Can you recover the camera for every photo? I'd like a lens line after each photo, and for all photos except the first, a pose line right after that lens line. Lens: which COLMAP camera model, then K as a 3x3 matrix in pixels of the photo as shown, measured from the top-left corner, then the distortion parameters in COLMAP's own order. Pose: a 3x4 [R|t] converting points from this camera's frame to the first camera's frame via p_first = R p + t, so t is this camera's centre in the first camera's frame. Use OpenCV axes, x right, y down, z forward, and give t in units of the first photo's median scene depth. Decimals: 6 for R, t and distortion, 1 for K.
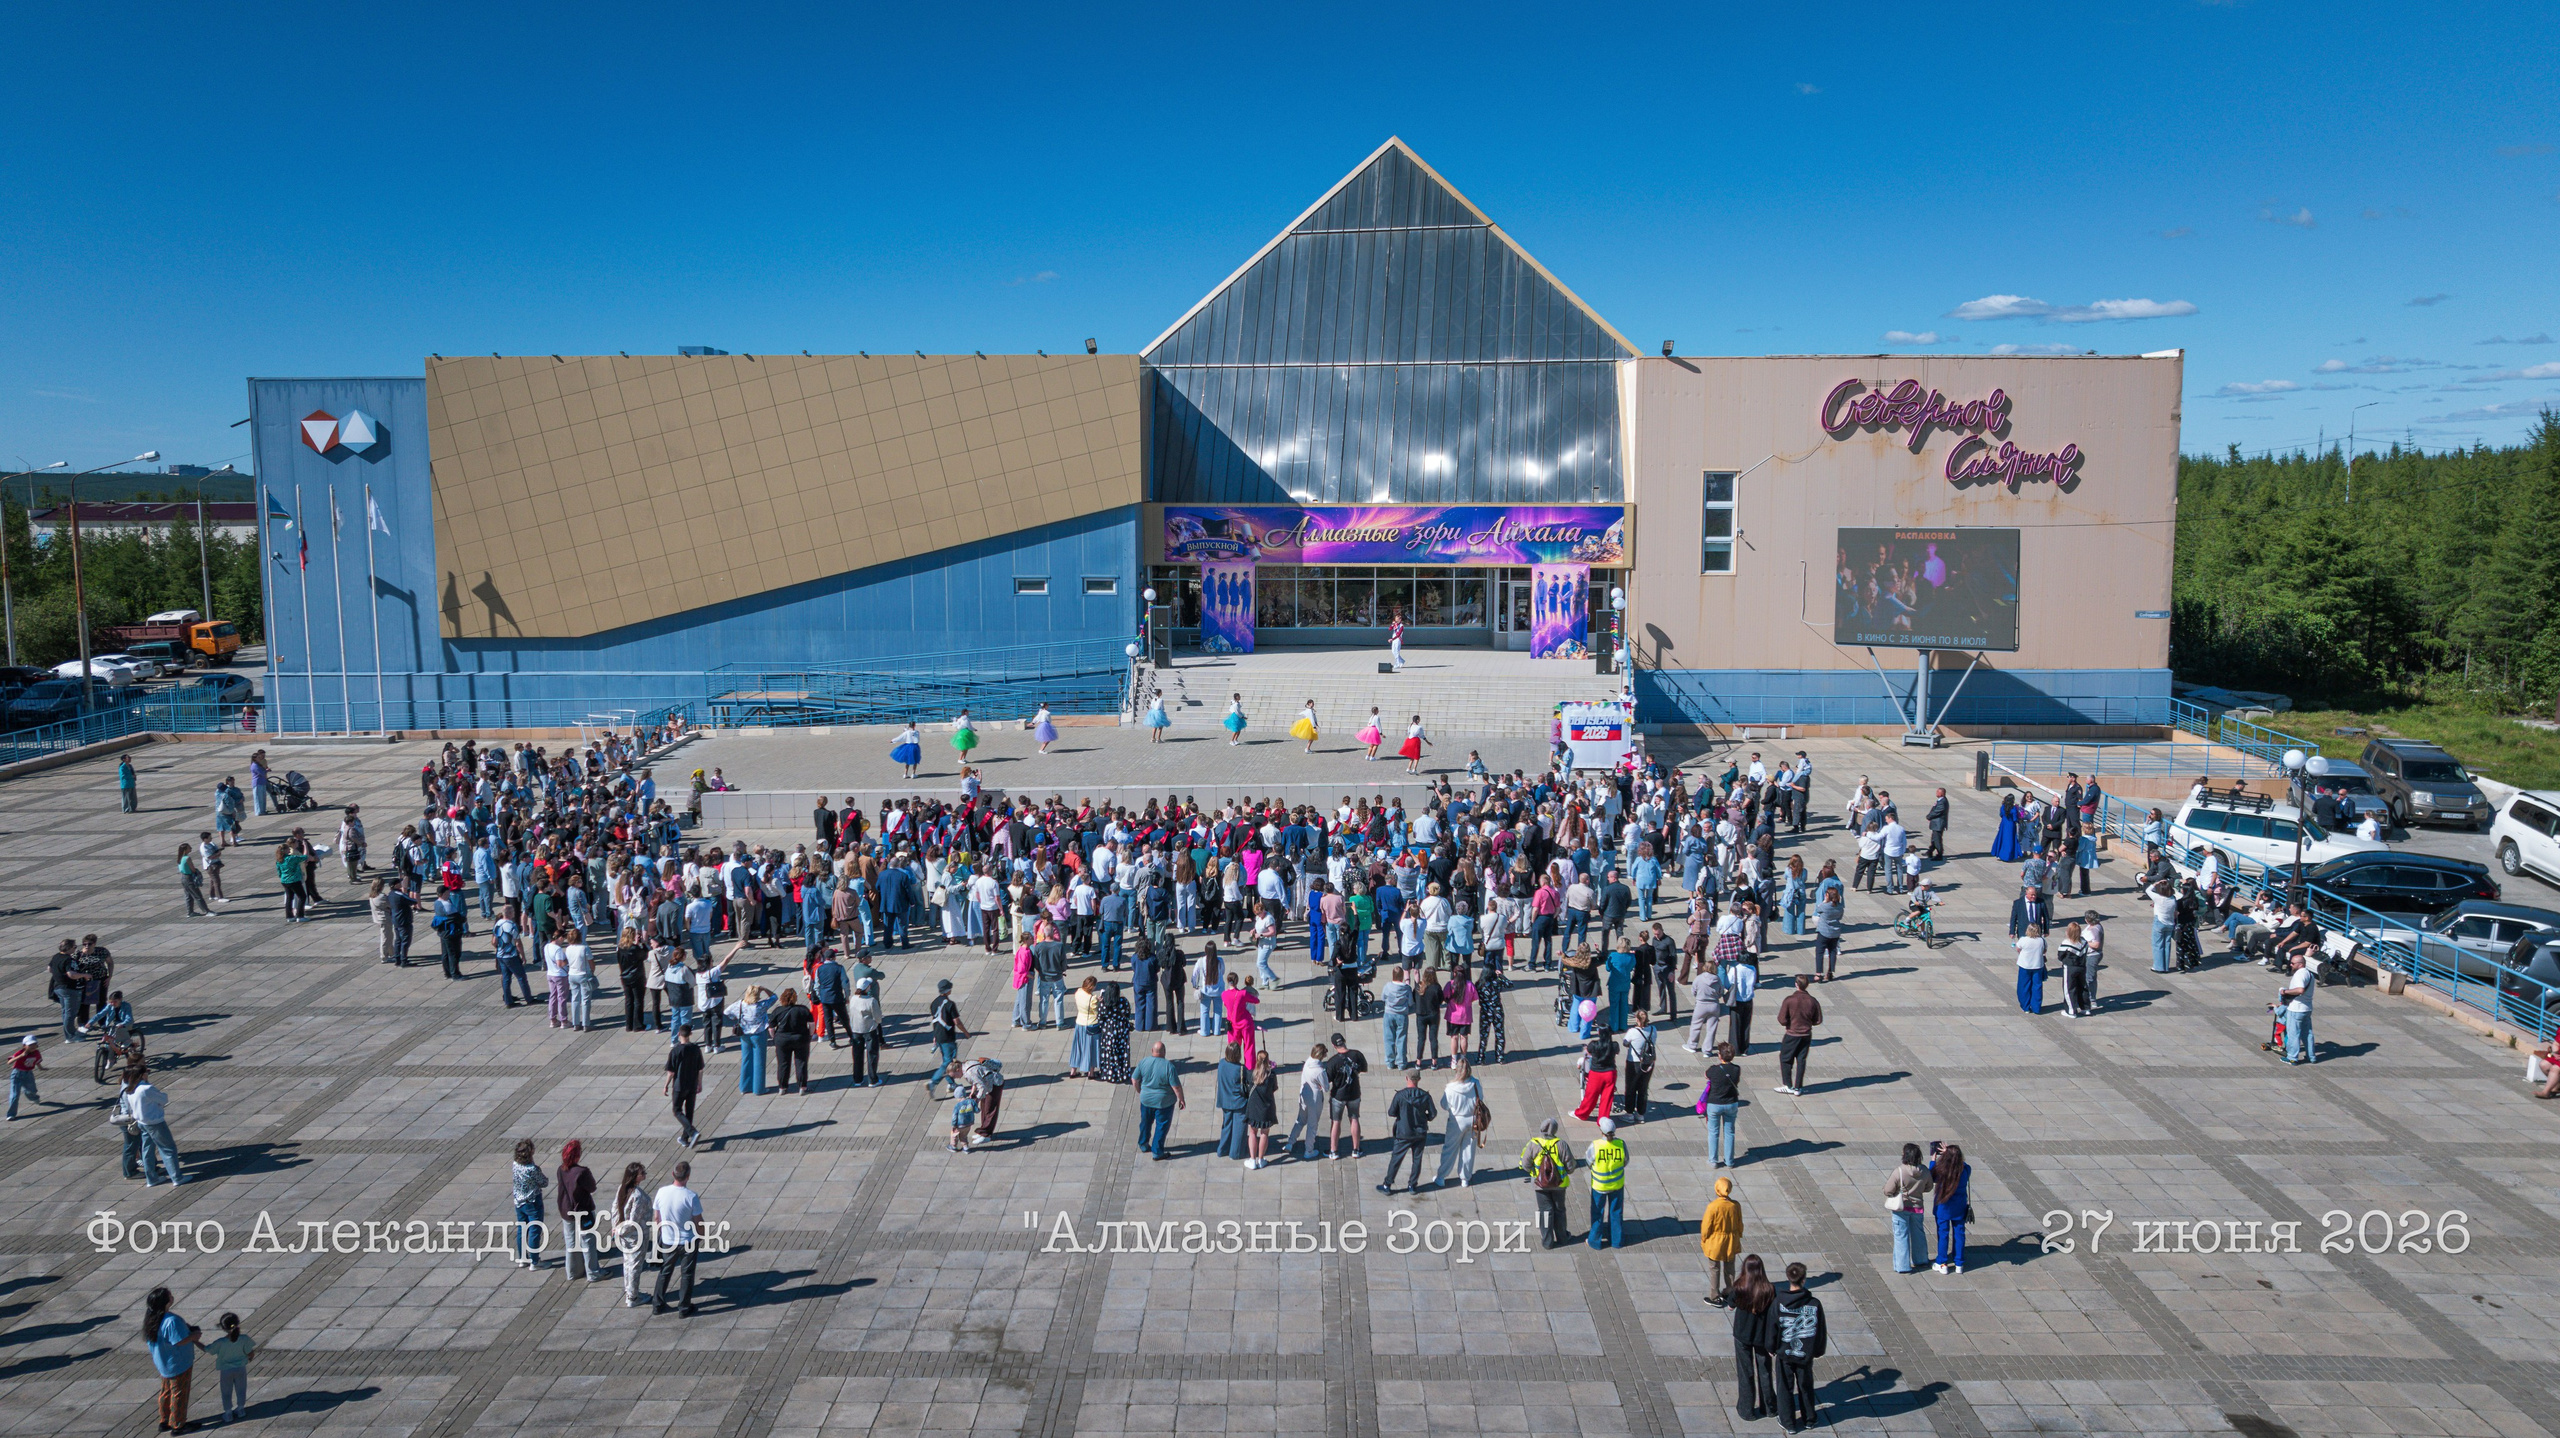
lens RADIAL K [[1804.4, 0, 1278.0], [0, 1804.4, 721.2], [0, 0, 1]] dist [-0.020020, 0.006503]
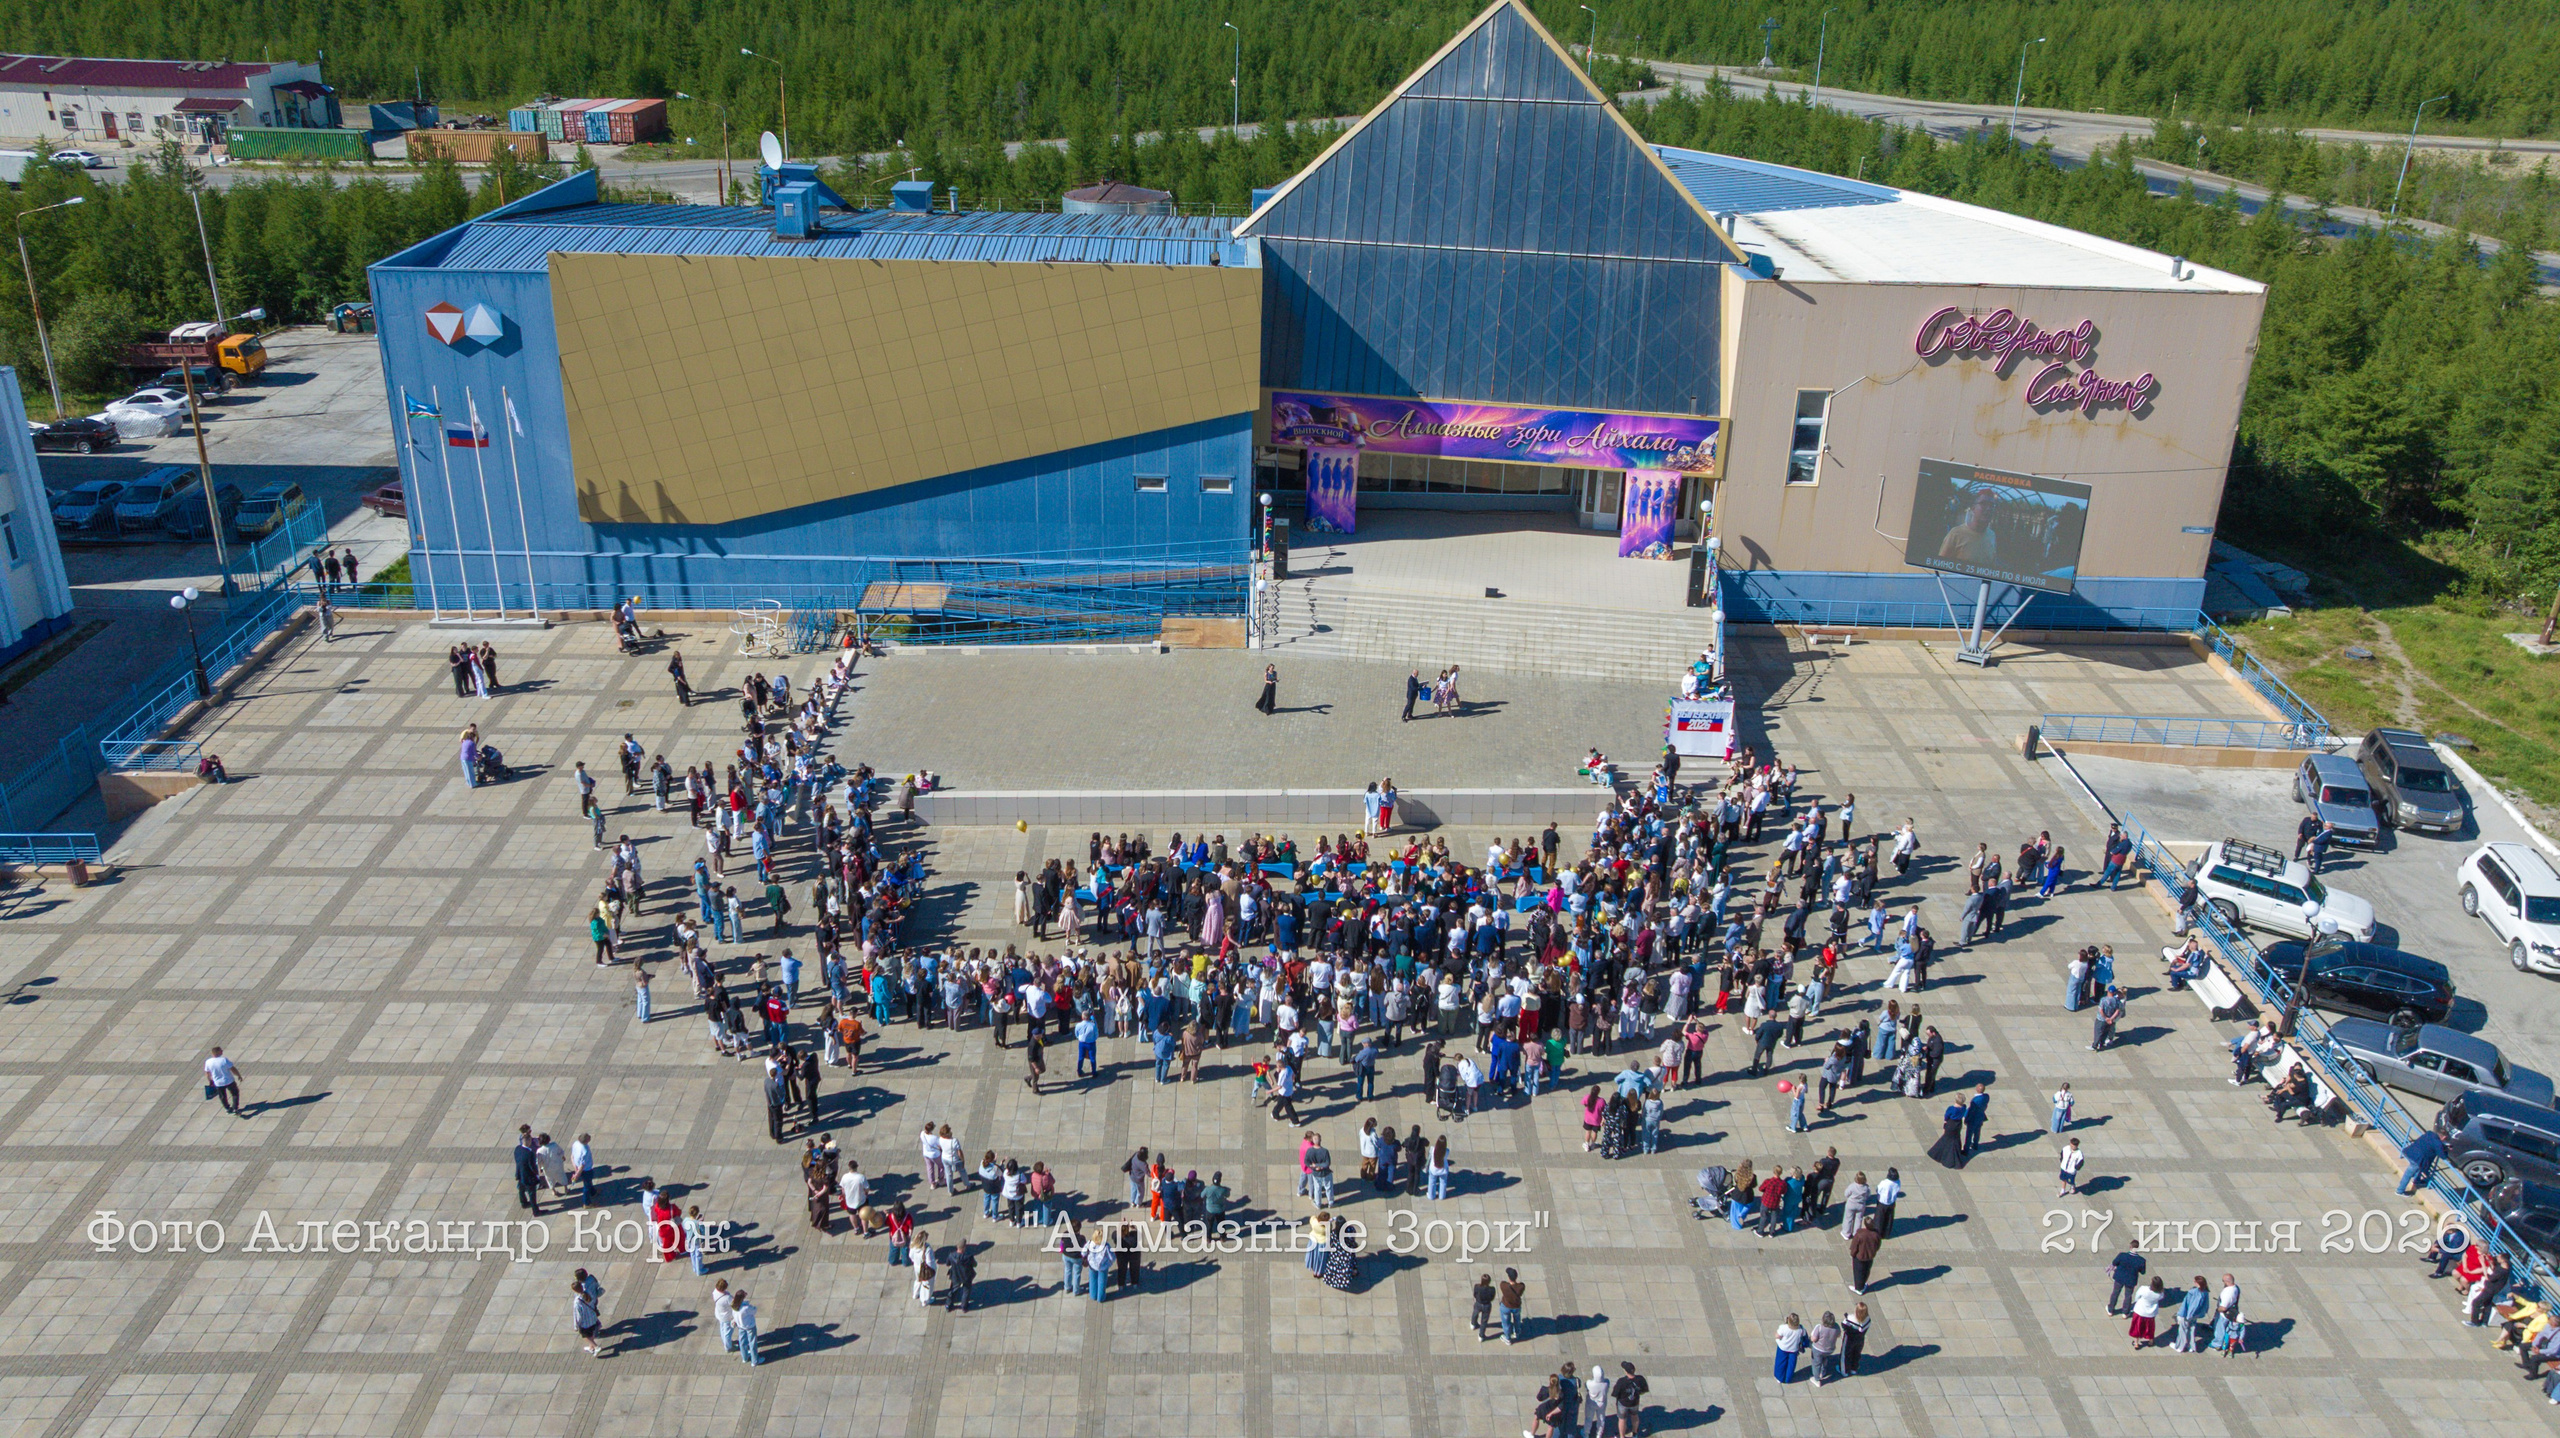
lens RADIAL K [[1873.6, 0, 1270.8], [0, 1873.6, 740.3], [0, 0, 1]] dist [-0.020079, 0.000456]
pose [[0.999288, 0.012863, 0.035465, -0.103457], [-0.022754, 0.955335, 0.294647, -0.253539], [-0.030091, -0.295244, 0.954948, -0.082001]]
